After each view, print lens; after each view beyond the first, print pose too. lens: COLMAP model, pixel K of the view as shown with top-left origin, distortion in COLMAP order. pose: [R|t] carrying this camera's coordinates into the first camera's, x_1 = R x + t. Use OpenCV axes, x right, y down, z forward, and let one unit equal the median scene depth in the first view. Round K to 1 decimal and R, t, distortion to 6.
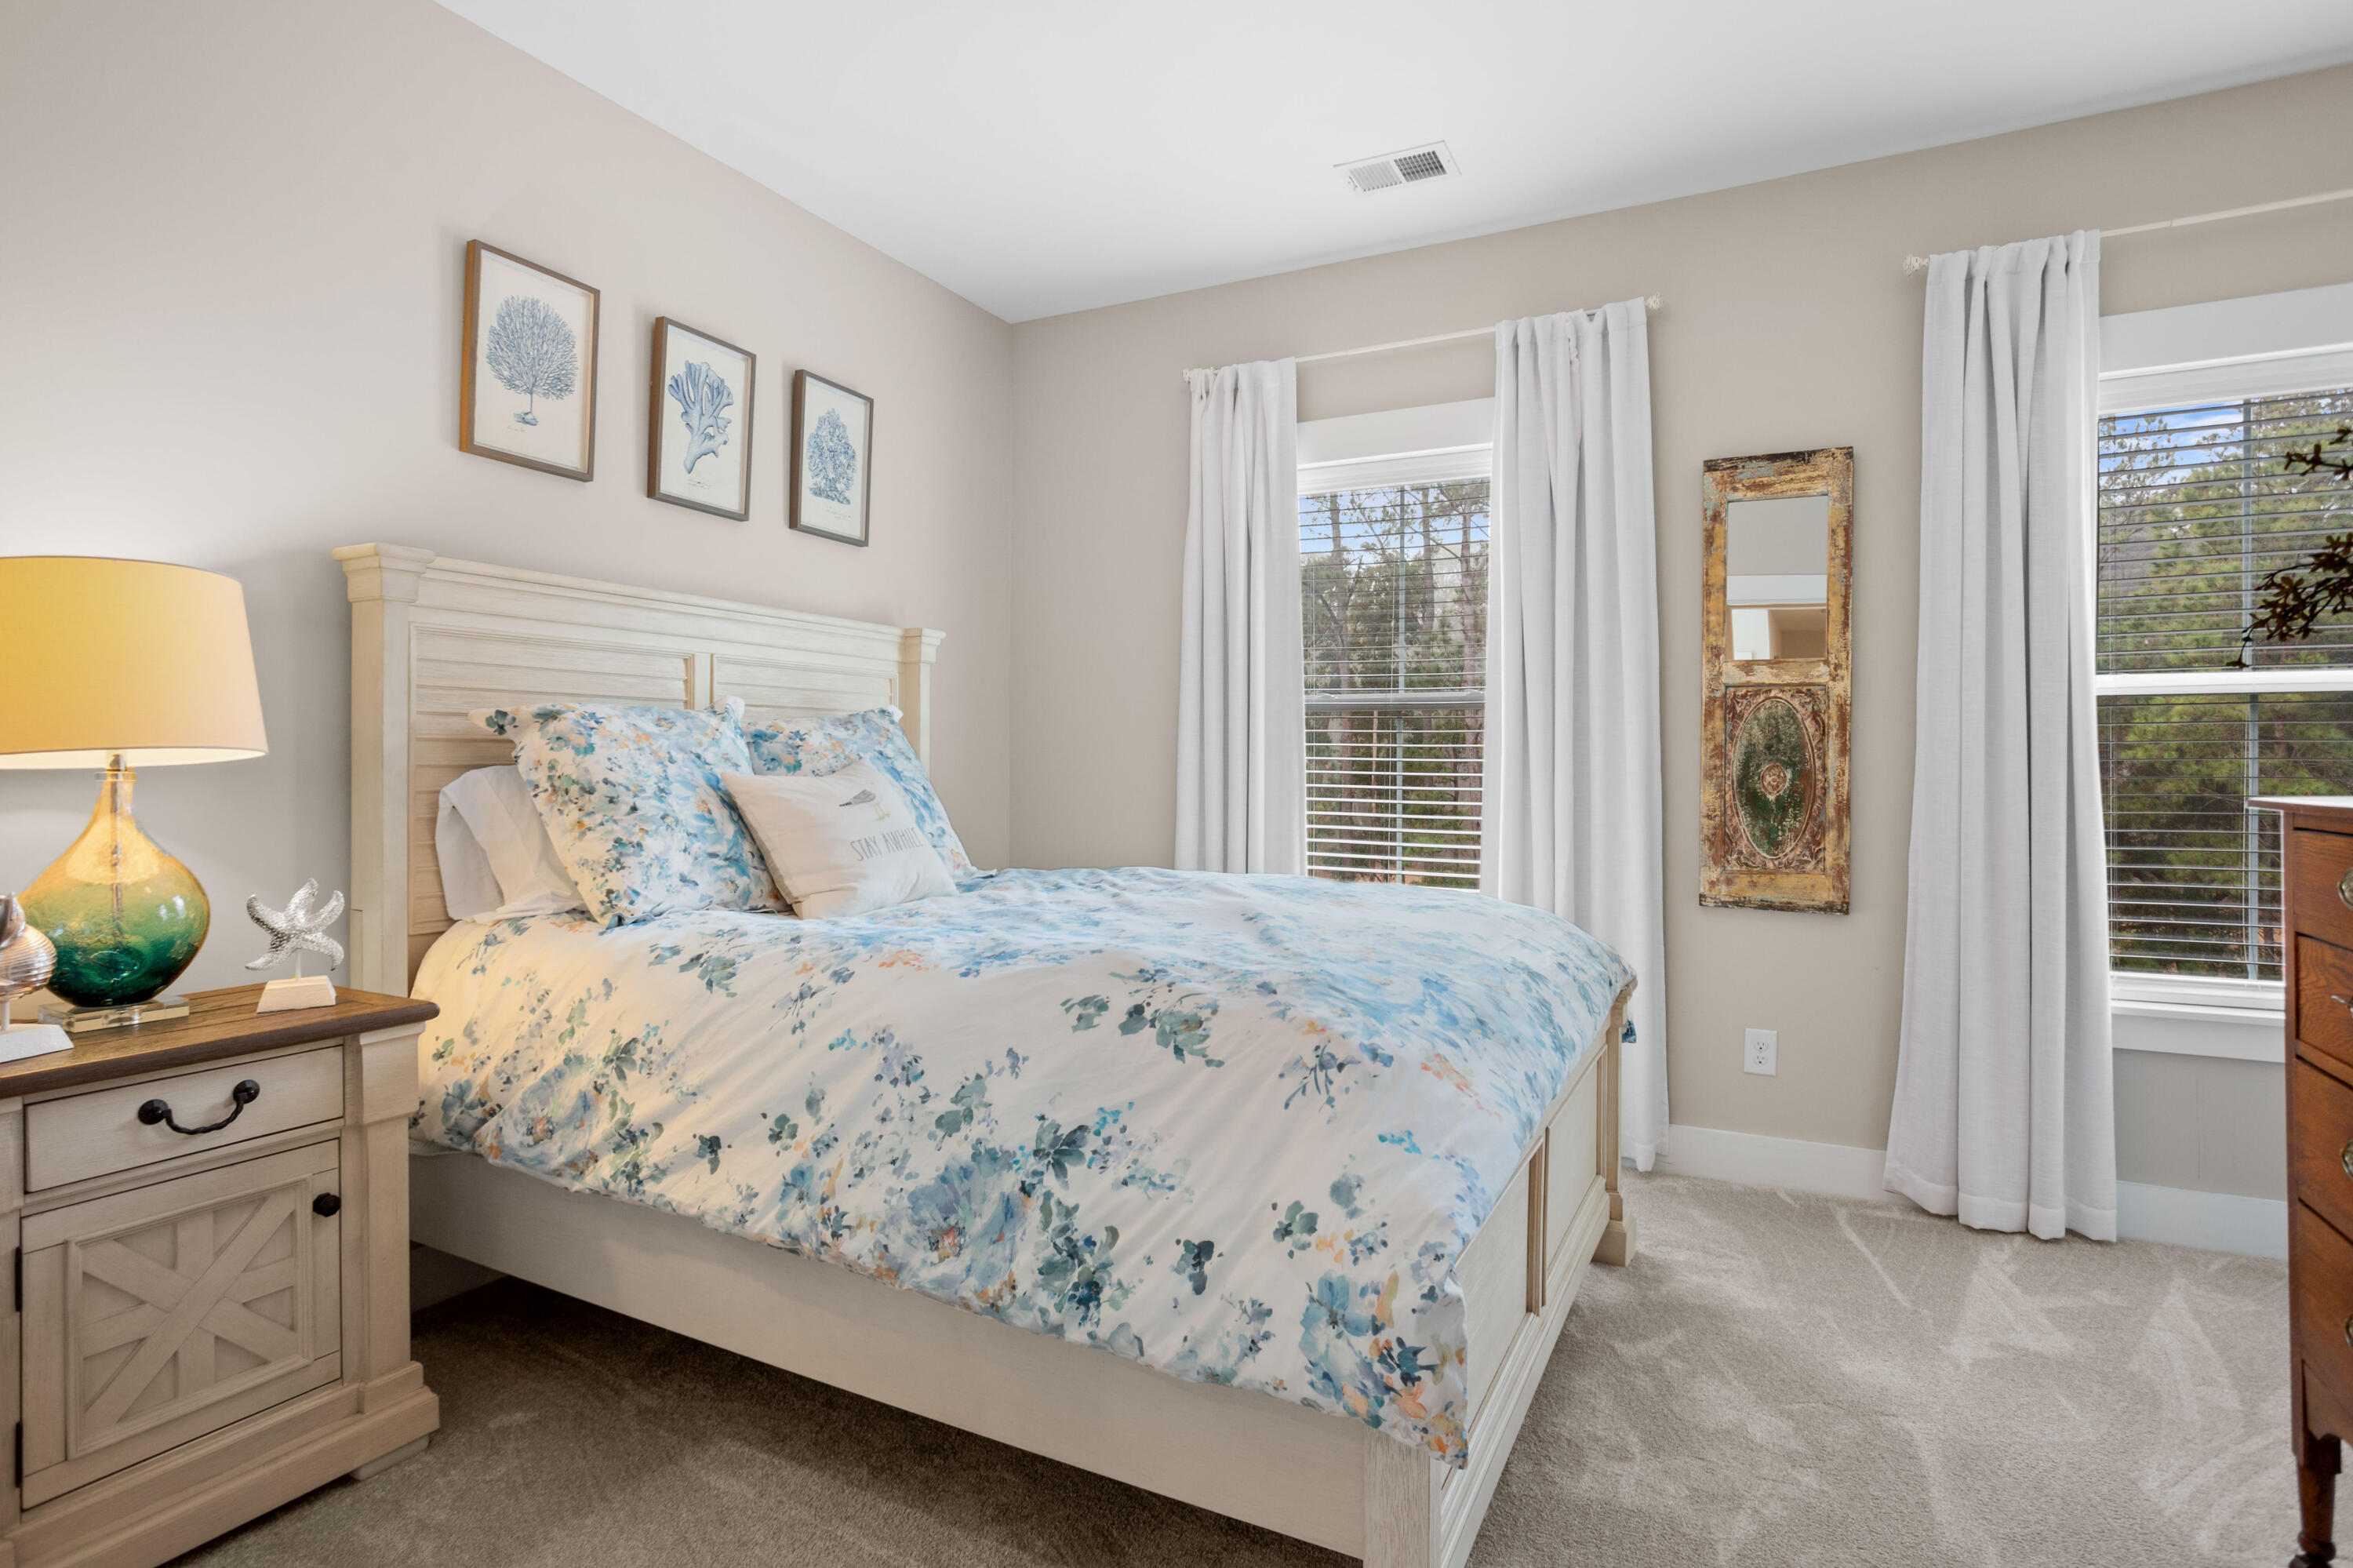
lens RADIAL K [[1206.4, 0, 1176.7], [0, 1206.4, 768.0], [0, 0, 1]] dist [-0.036127, 0.021334]
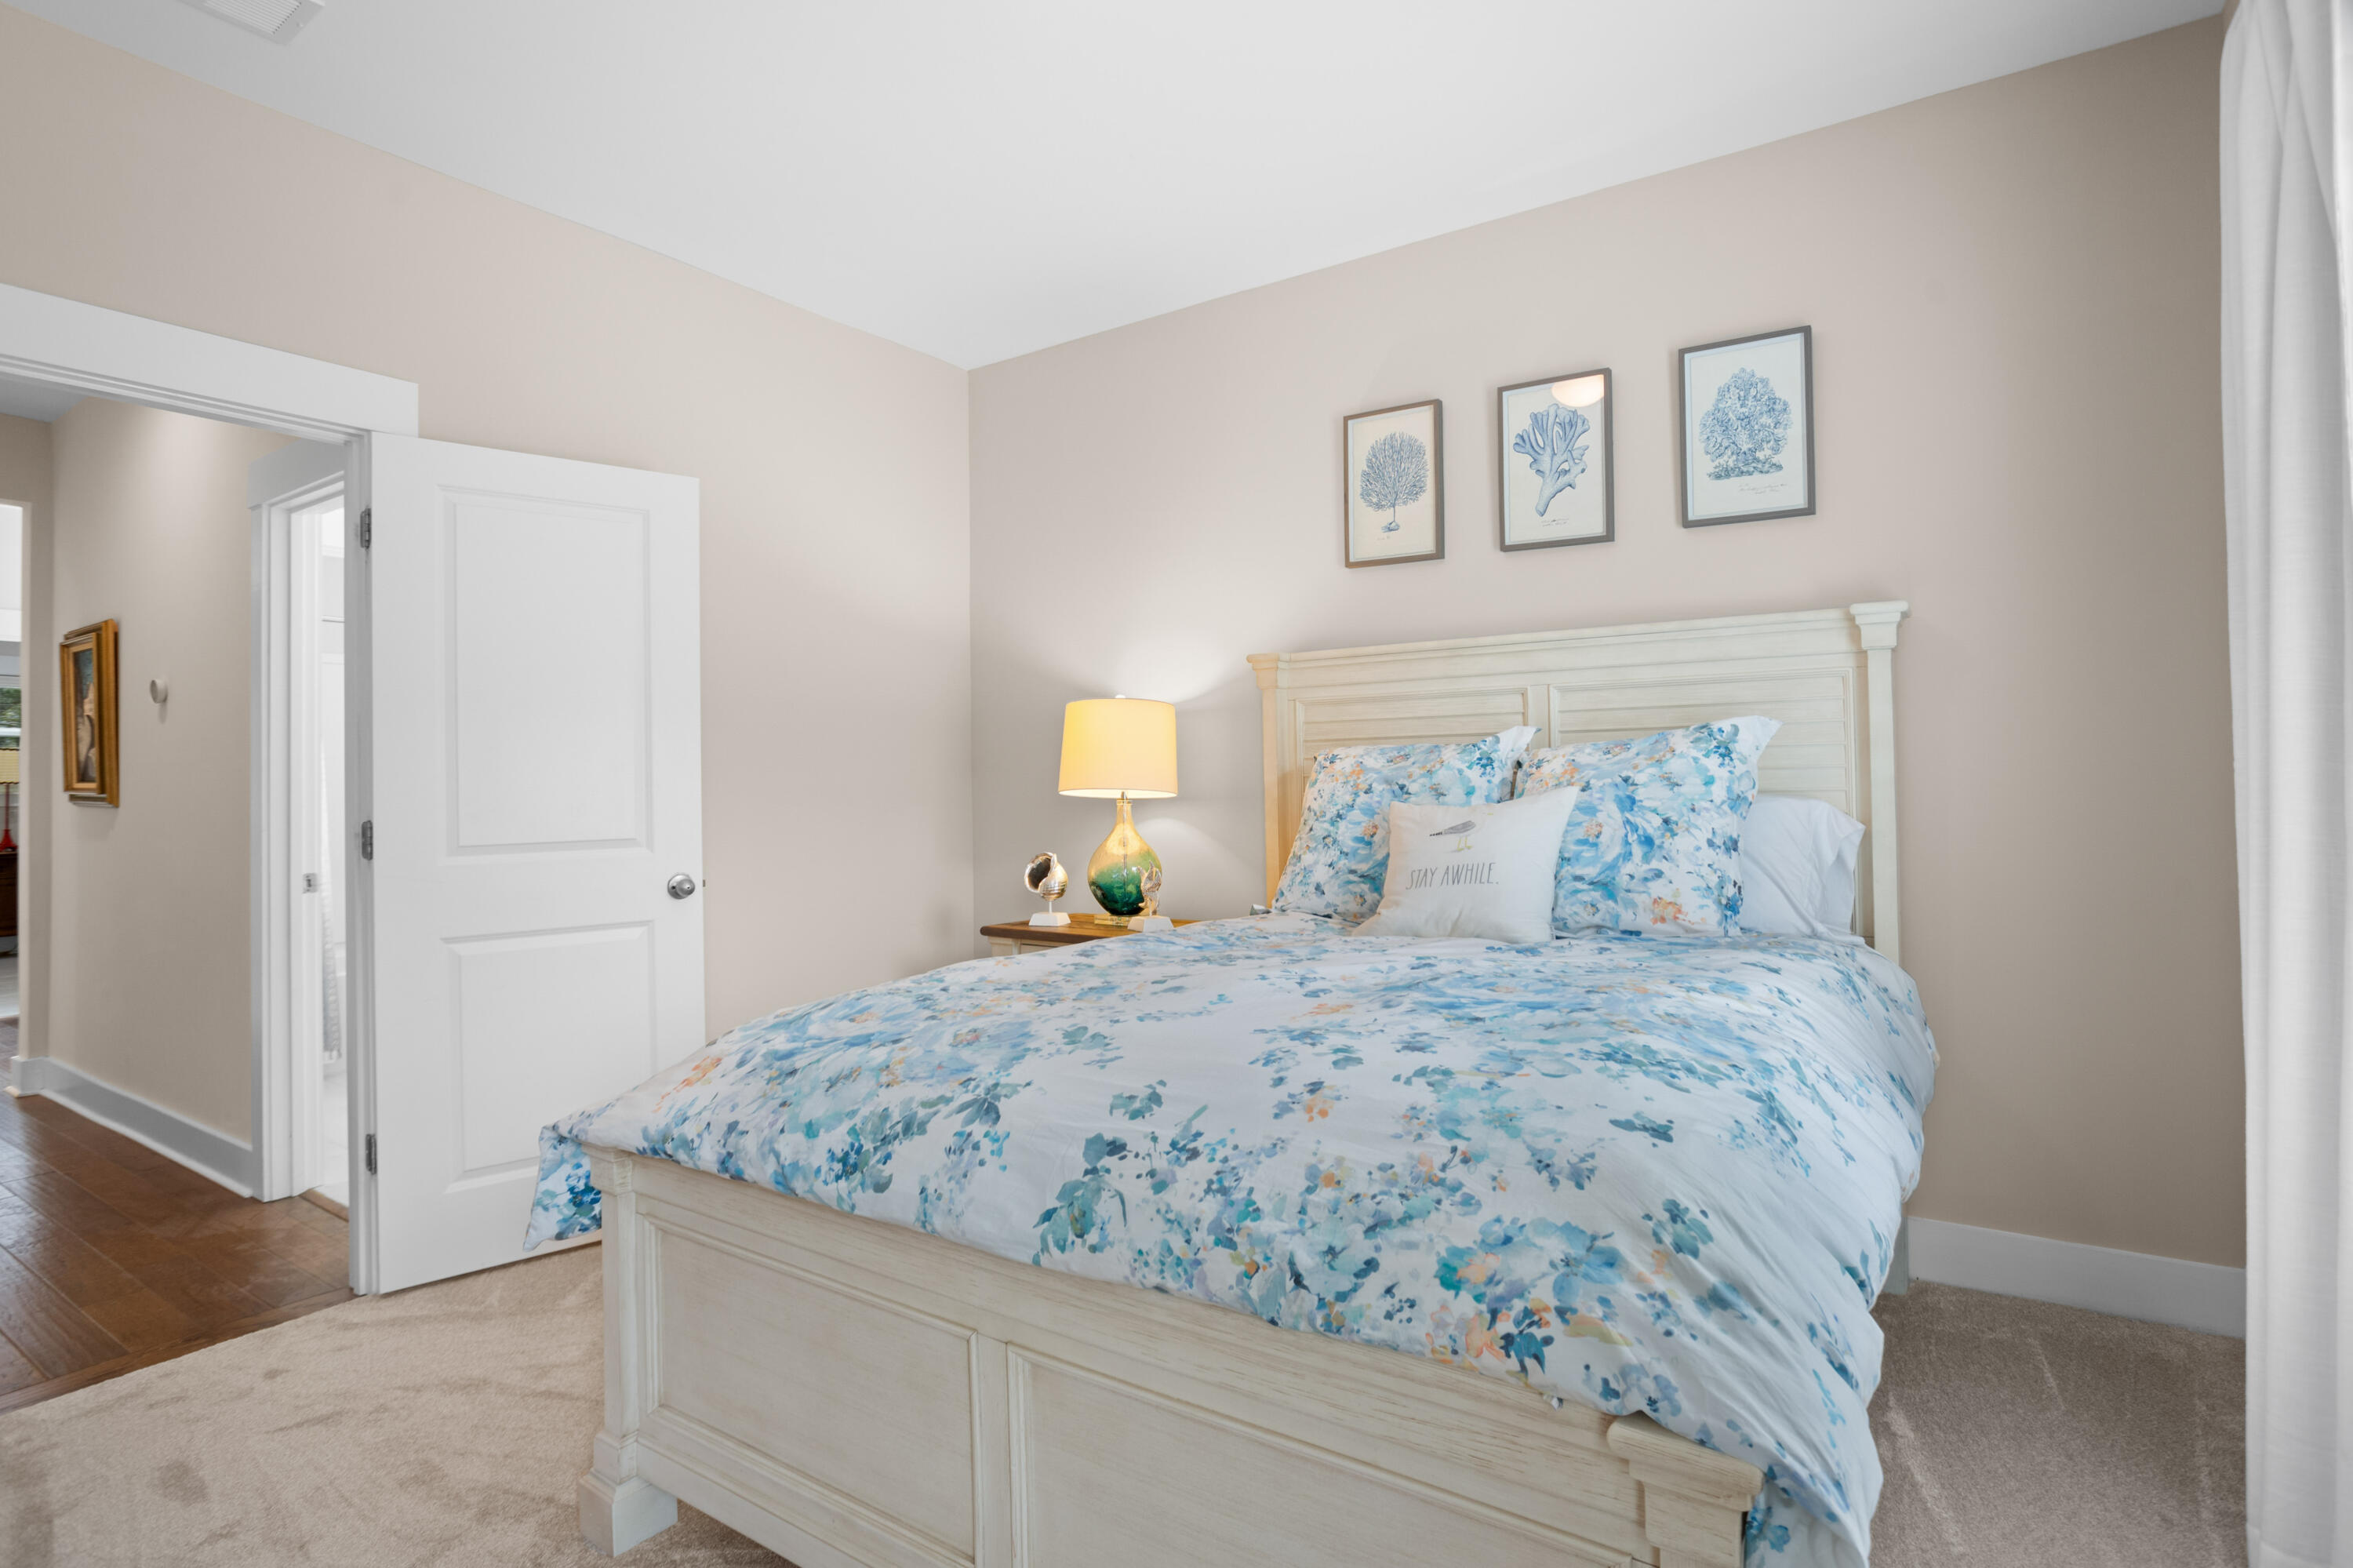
lens RADIAL K [[1206.4, 0, 1176.7], [0, 1206.4, 768.0], [0, 0, 1]] dist [-0.036127, 0.021334]
pose [[-0.128430, -0.017106, -0.991571, 0.743805], [0.009642, 0.999782, -0.018496, -0.008489], [0.991672, -0.011936, -0.128237, 0.891806]]
